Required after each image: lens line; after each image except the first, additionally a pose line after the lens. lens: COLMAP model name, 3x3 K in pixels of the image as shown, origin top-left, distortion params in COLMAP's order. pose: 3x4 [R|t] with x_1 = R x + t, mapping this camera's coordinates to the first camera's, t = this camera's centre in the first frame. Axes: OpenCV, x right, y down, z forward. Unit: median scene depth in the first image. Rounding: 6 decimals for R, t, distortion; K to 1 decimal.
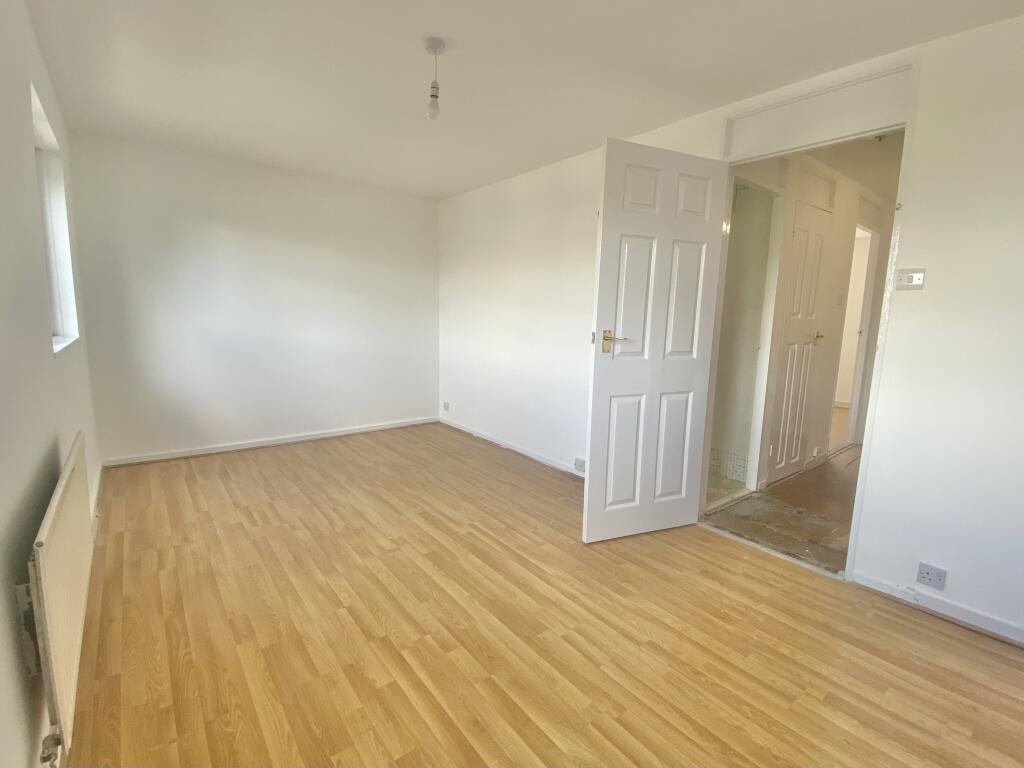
lens RADIAL K [[413.4, 0, 510.5], [0, 413.4, 381.4], [0, 0, 1]] dist [0.033630, -0.023221]
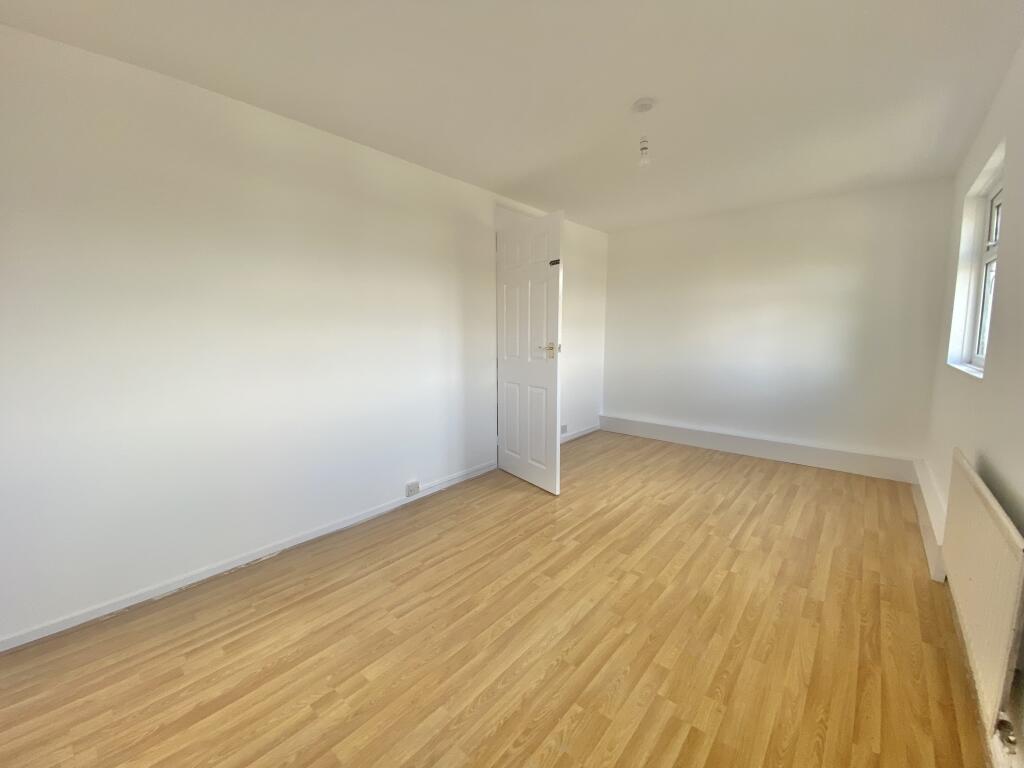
lens RADIAL K [[413.4, 0, 510.5], [0, 413.4, 381.4], [0, 0, 1]] dist [0.033630, -0.023221]
pose [[-0.133308, -0.151429, 0.979438, -1.244072], [0.158650, 0.972253, 0.171911, -0.259369], [-0.978294, 0.178305, -0.105585, 1.456972]]
